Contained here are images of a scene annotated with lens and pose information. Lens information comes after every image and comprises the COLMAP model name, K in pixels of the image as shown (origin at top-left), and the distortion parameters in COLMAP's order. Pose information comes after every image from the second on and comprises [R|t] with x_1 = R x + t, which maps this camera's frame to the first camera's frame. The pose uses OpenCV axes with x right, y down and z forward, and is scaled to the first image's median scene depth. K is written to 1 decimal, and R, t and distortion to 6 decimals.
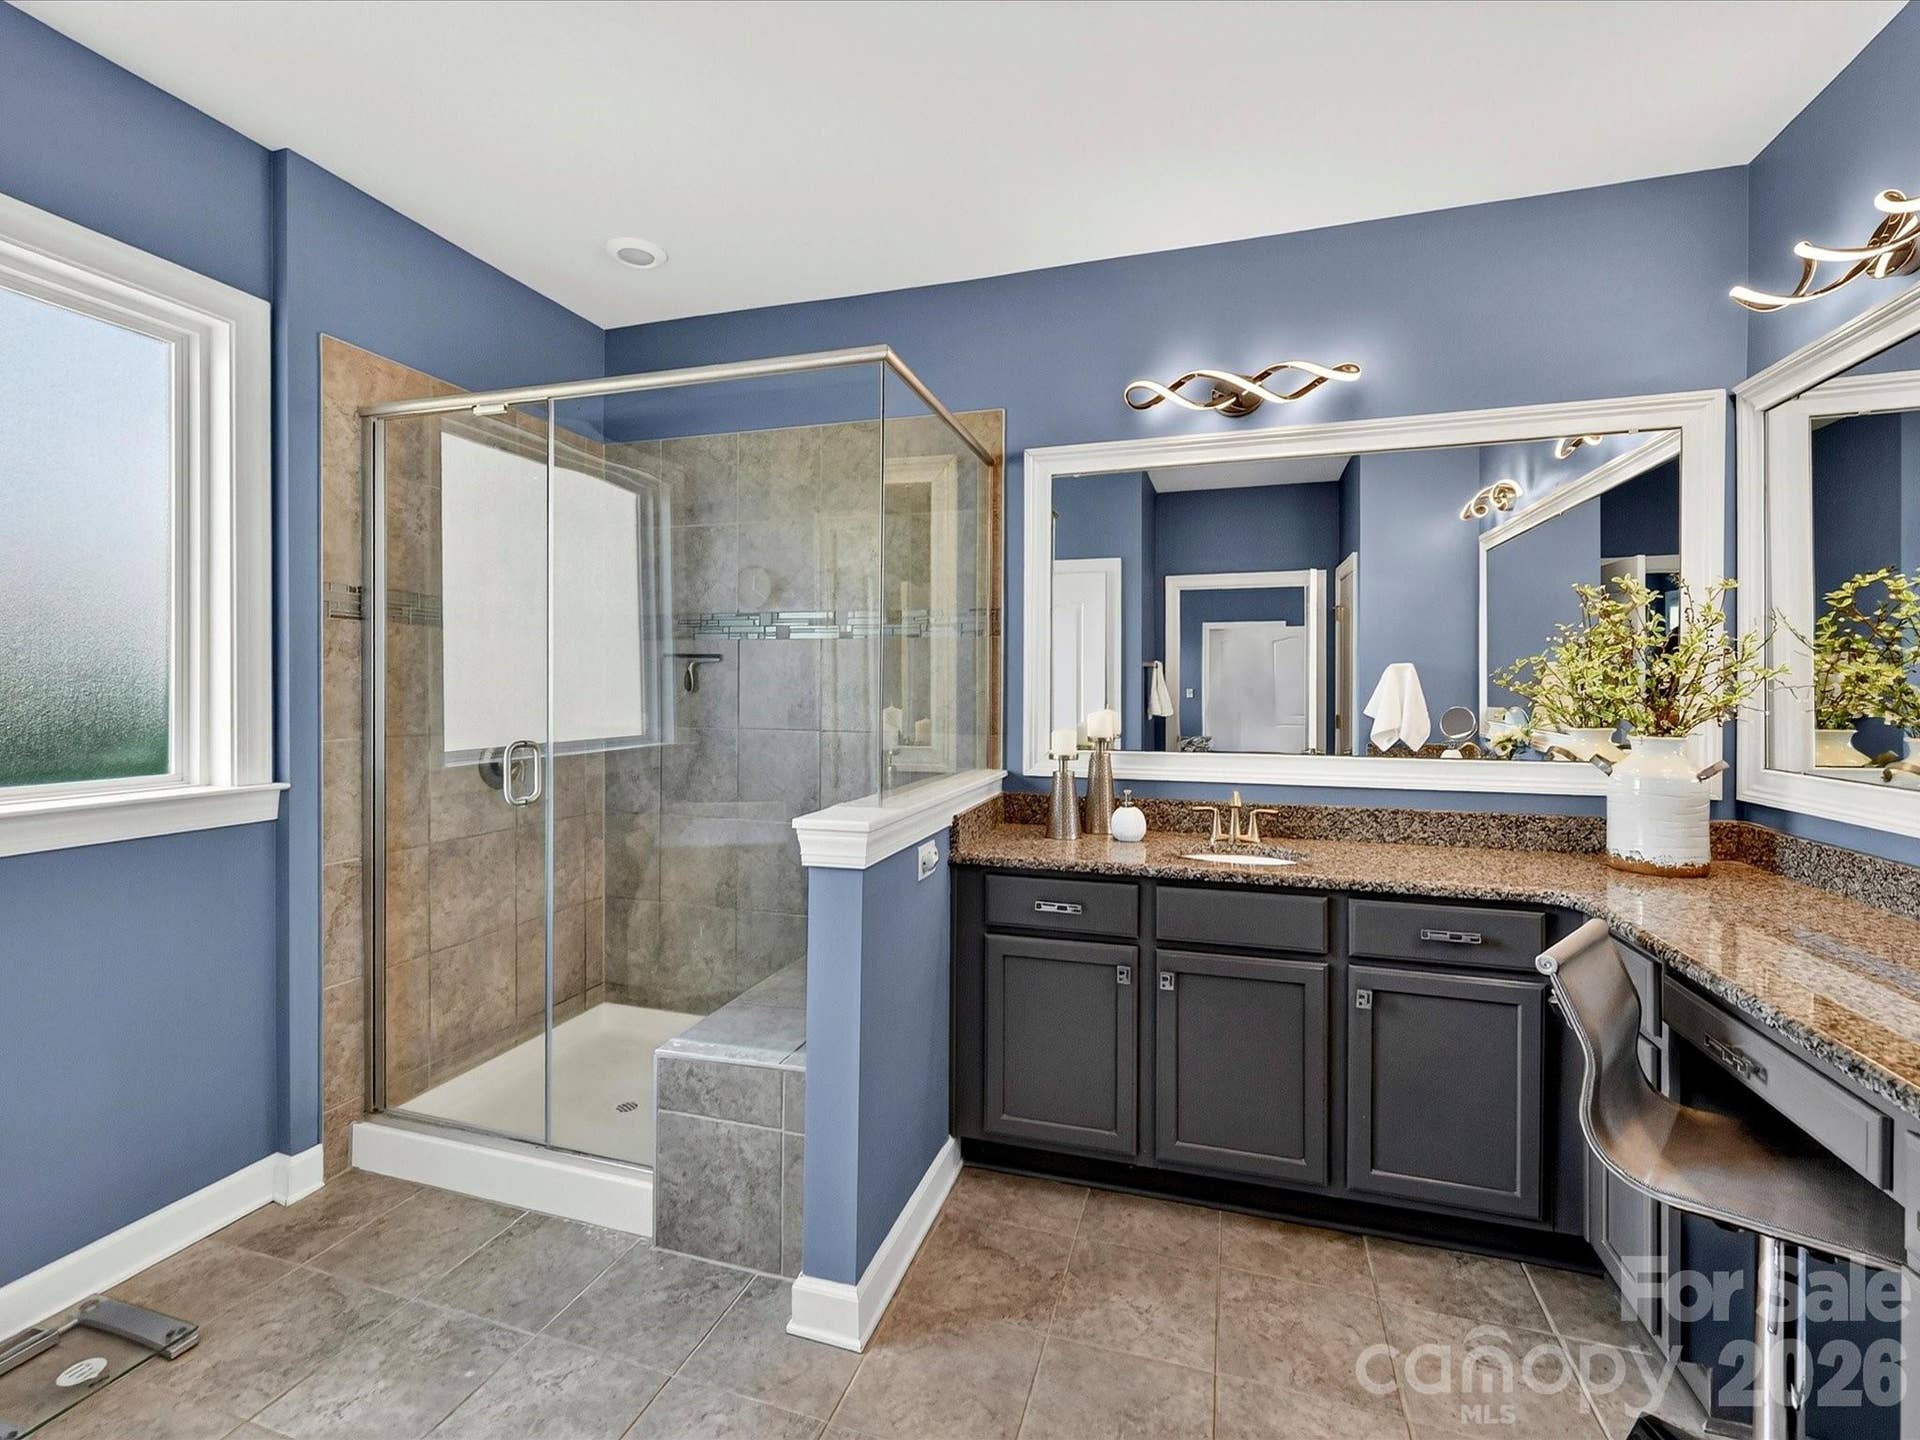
lens RADIAL K [[857.4, 0, 959.1], [0, 857.4, 695.4], [0, 0, 1]] dist [0.002330, 0.000341]
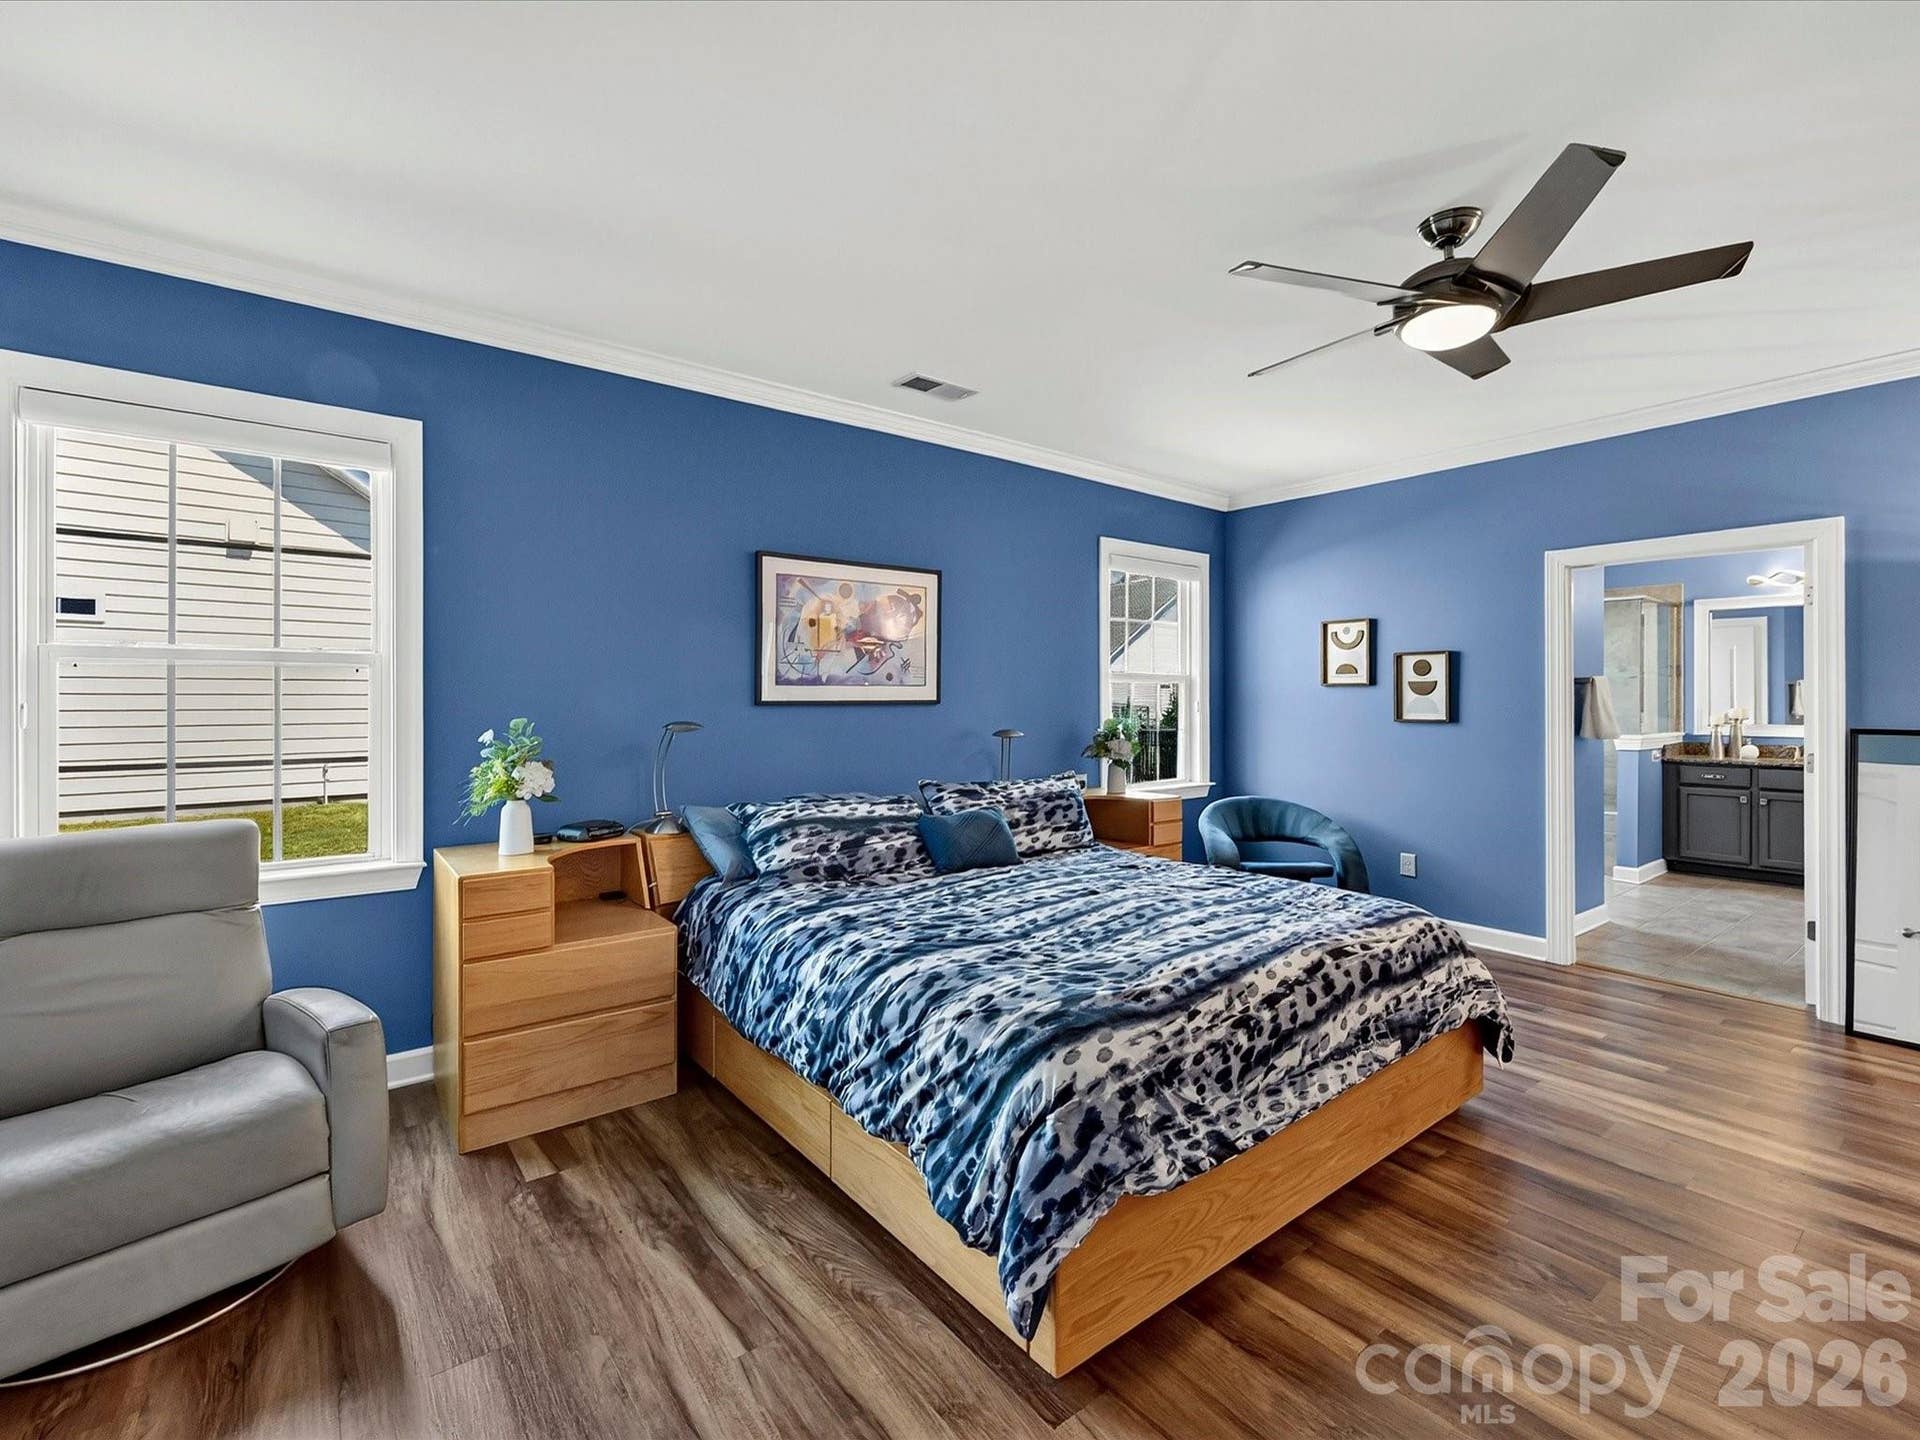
lens RADIAL K [[857.4, 0, 959.1], [0, 857.4, 695.4], [0, 0, 1]] dist [0.002330, 0.000341]
pose [[0.819306, -0.003442, -0.573345, -0.230624], [-0.003176, 0.999939, -0.010541, 0.014185], [0.573347, 0.010457, 0.819246, -2.145515]]
